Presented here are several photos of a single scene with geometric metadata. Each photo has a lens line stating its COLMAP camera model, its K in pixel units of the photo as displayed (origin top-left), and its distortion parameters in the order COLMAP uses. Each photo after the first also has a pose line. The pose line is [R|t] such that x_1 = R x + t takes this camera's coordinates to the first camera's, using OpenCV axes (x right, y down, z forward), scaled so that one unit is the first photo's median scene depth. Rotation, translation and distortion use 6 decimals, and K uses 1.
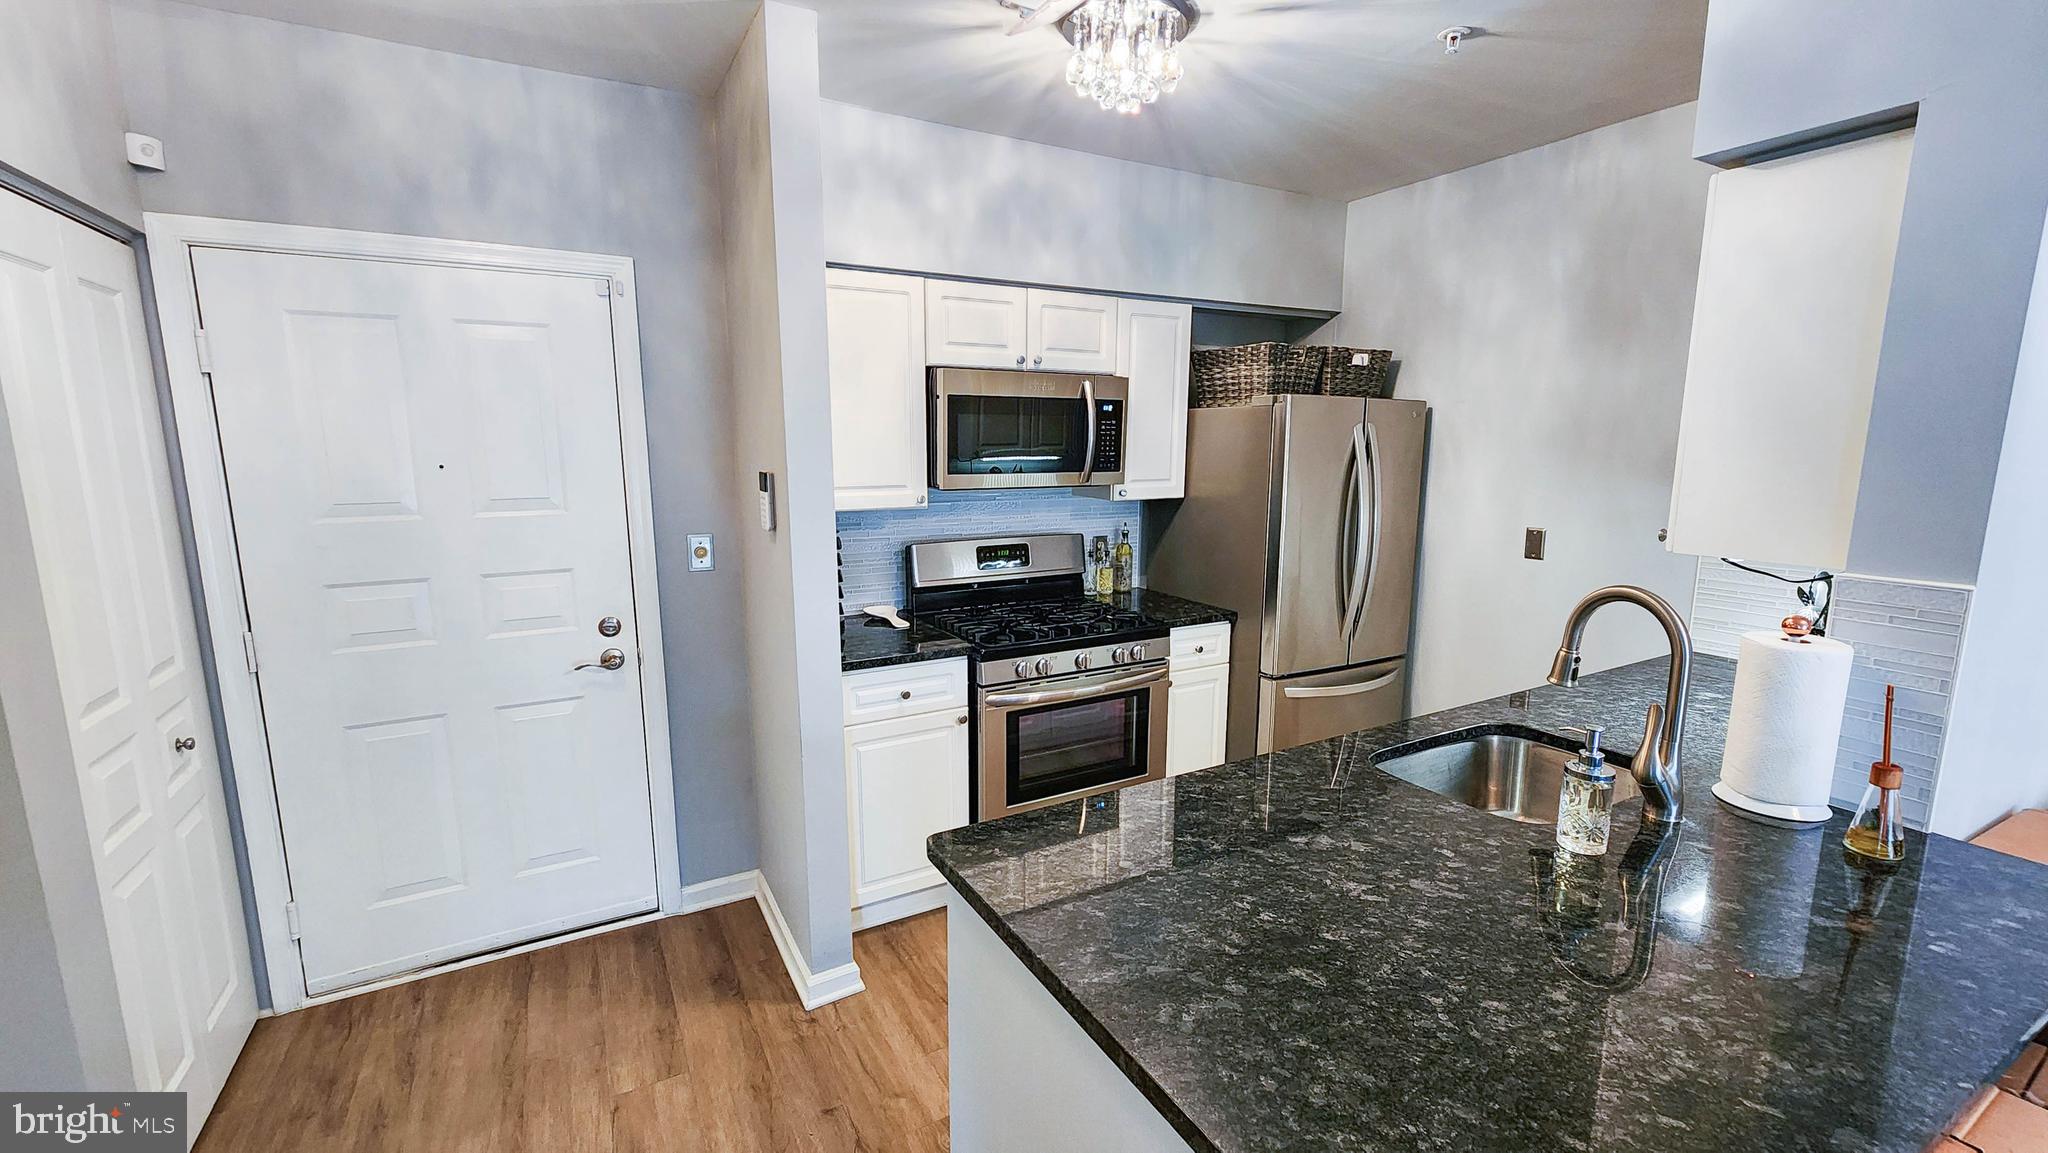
lens RADIAL K [[842.4, 0, 1029.9], [0, 842.4, 580.6], [0, 0, 1]] dist [0.002190, -0.000061]
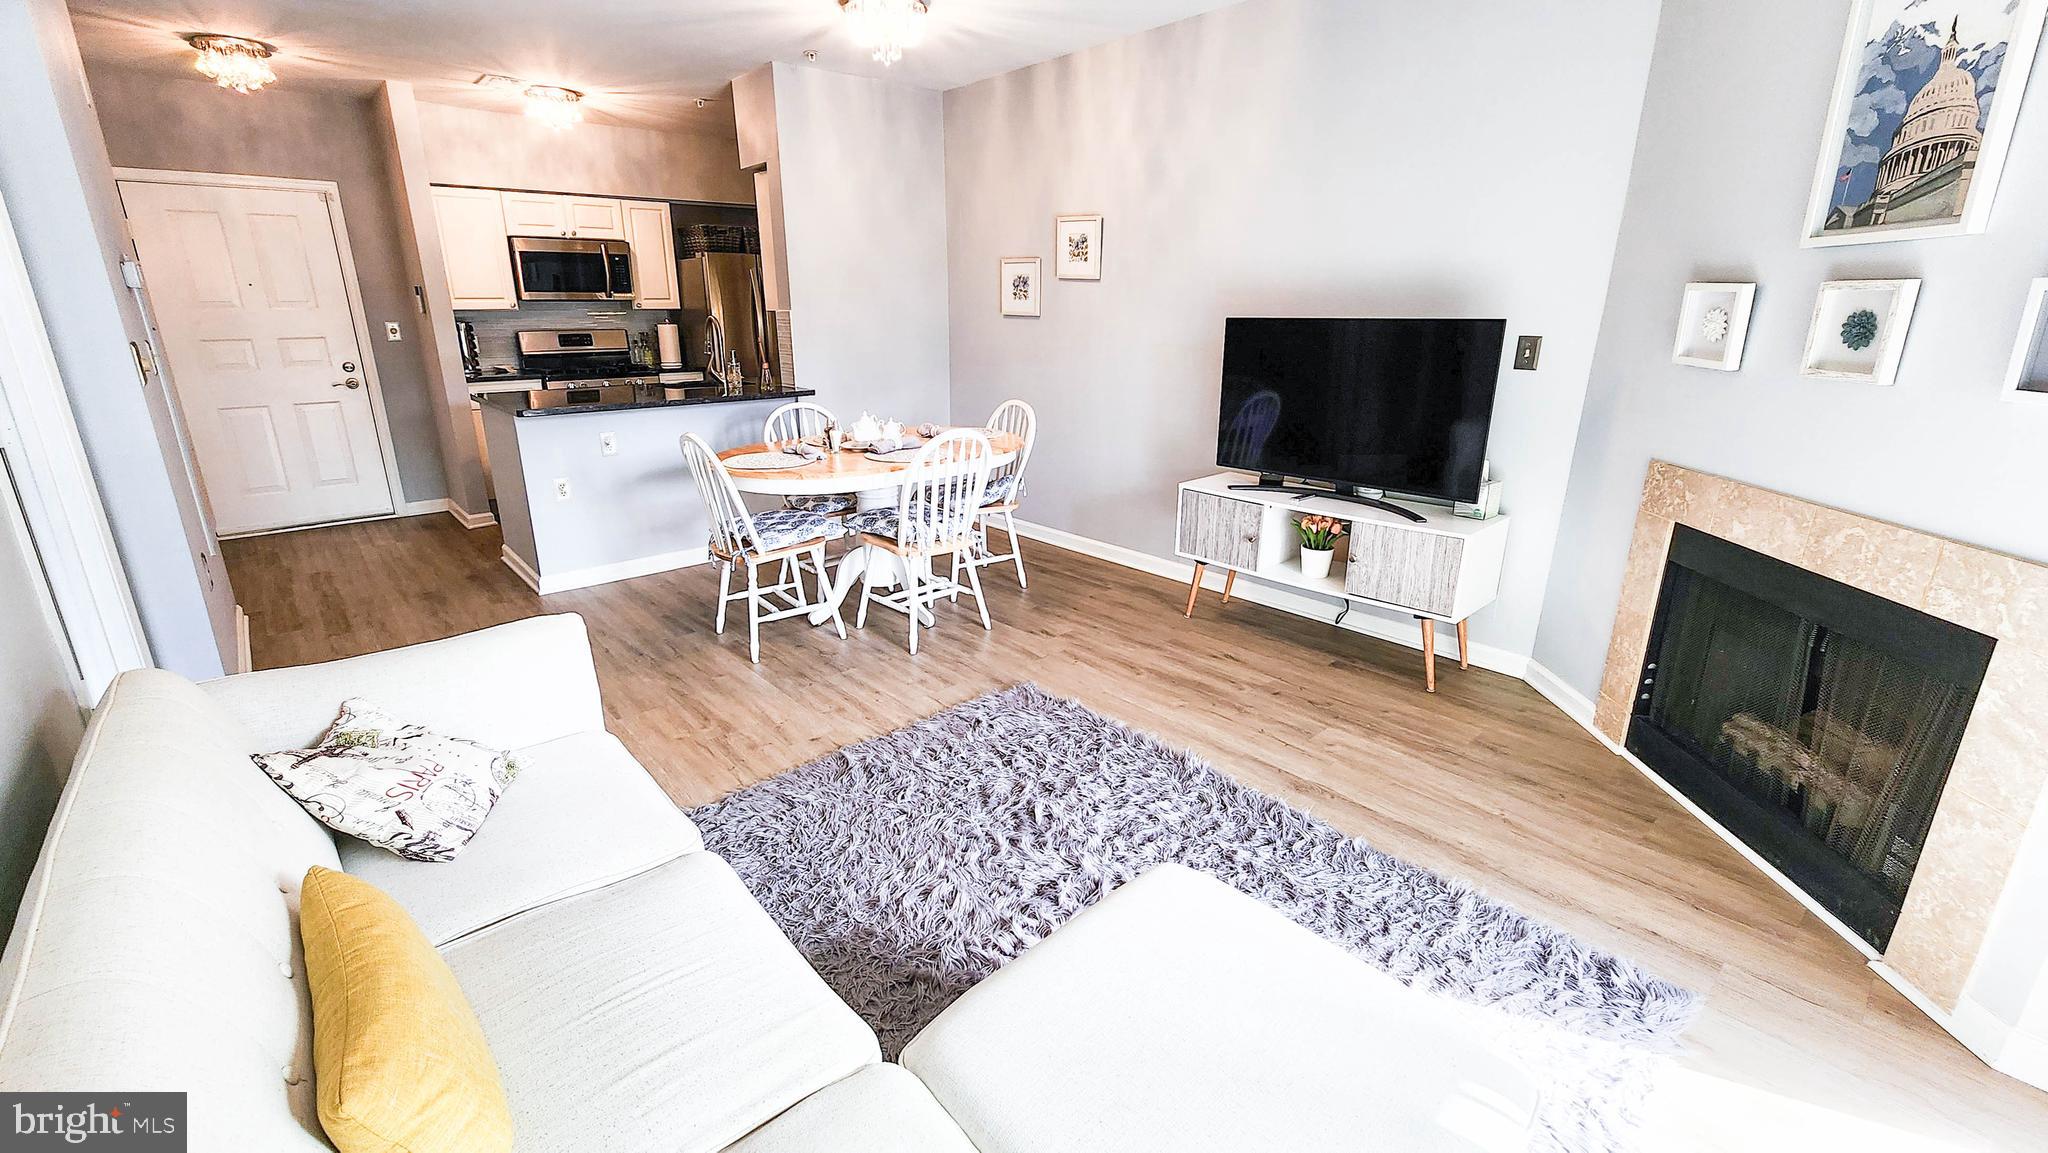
lens RADIAL K [[862.8, 0, 1001.0], [0, 862.8, 565.8], [0, 0, 1]] dist [-0.001126, -0.000638]
pose [[0.979105, -0.065039, 0.192672, 0.532653], [0.038951, 0.989913, 0.136220, 0.263511], [-0.199588, -0.125869, 0.971762, -1.215176]]
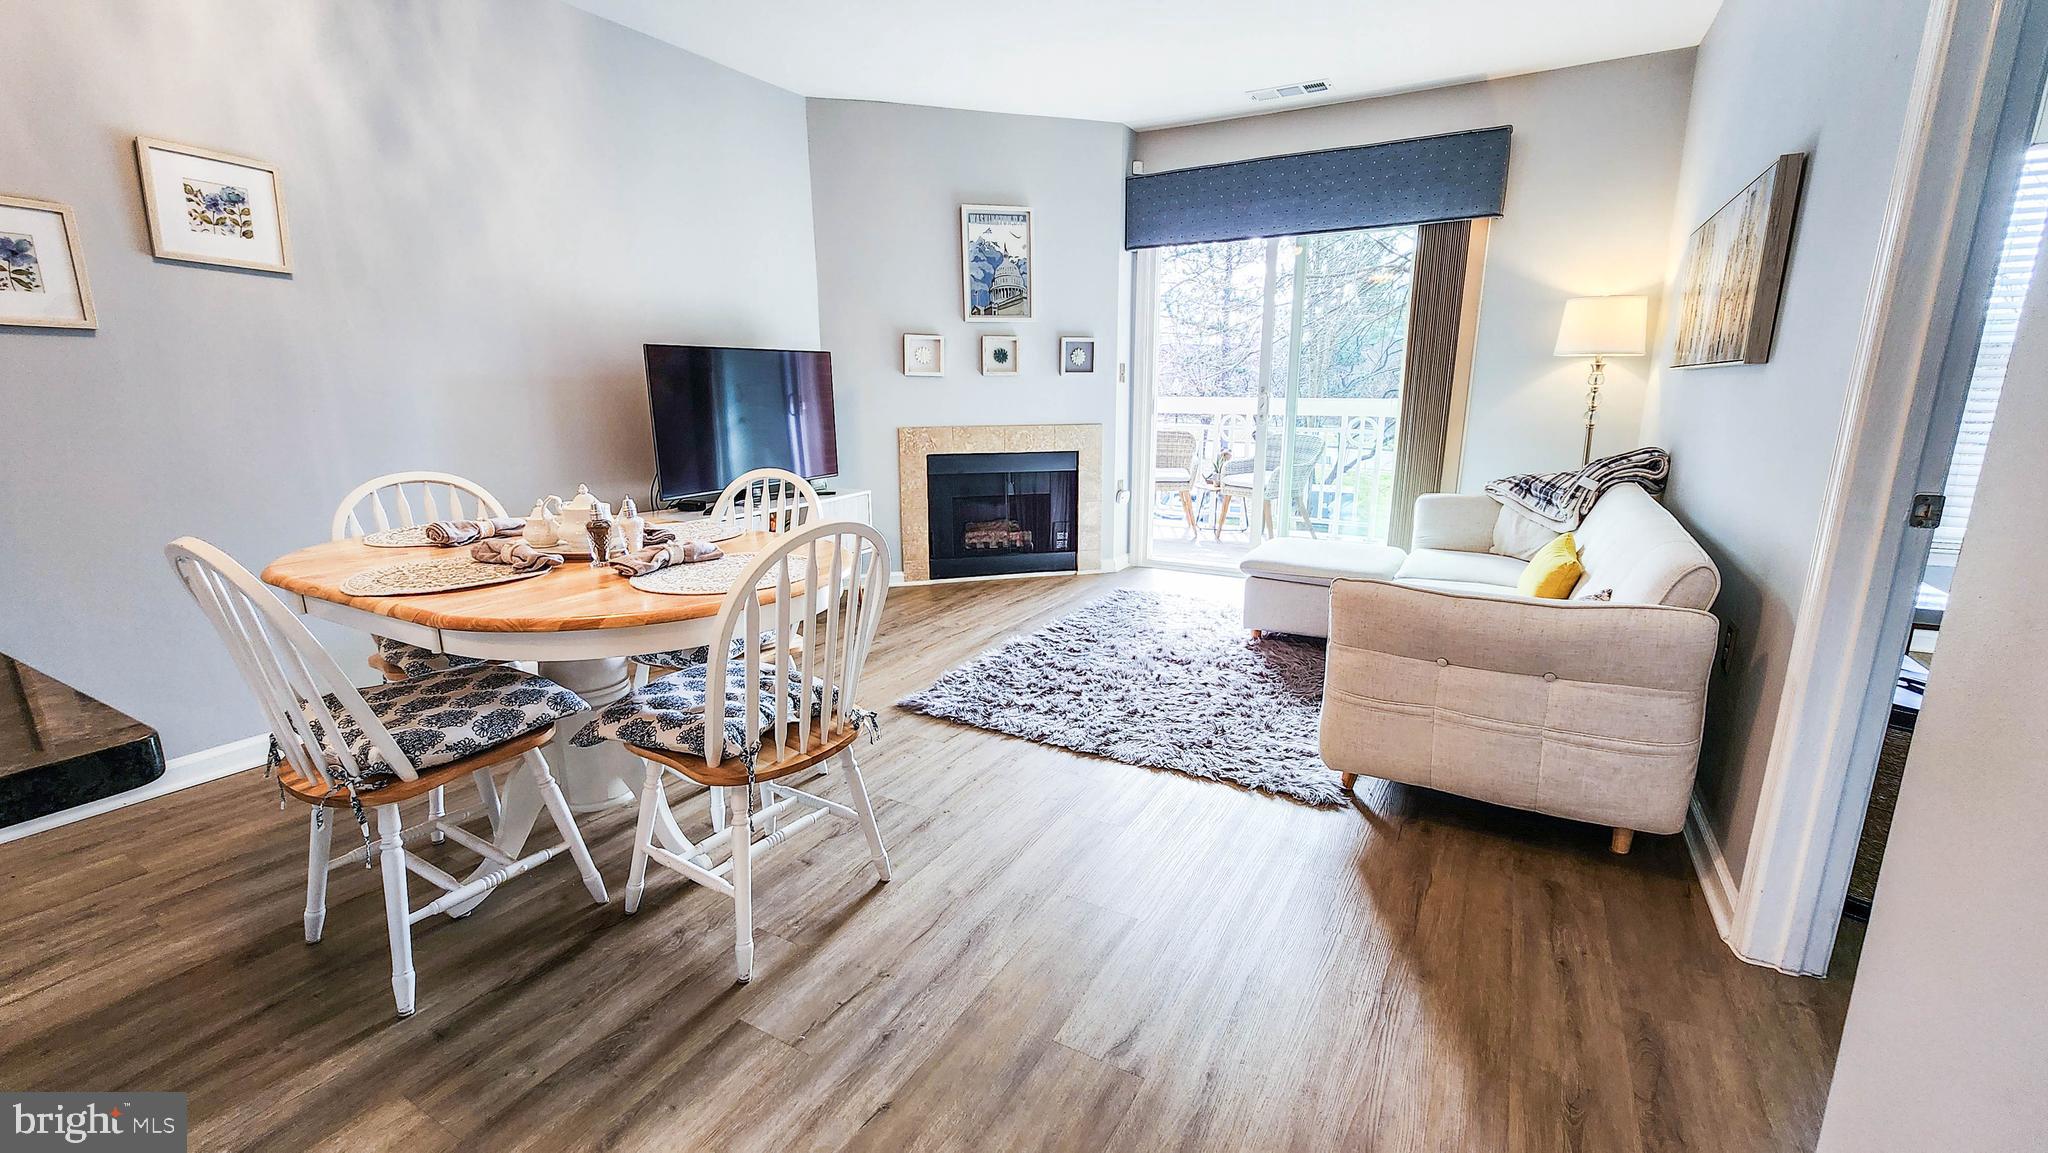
lens RADIAL K [[842.4, 0, 1029.9], [0, 842.4, 580.6], [0, 0, 1]] dist [0.002190, -0.000061]
pose [[-0.522847, -0.187890, 0.831462, -0.132412], [0.145808, 0.941317, 0.304403, 0.128782], [-0.839864, 0.280390, -0.464769, 0.081911]]
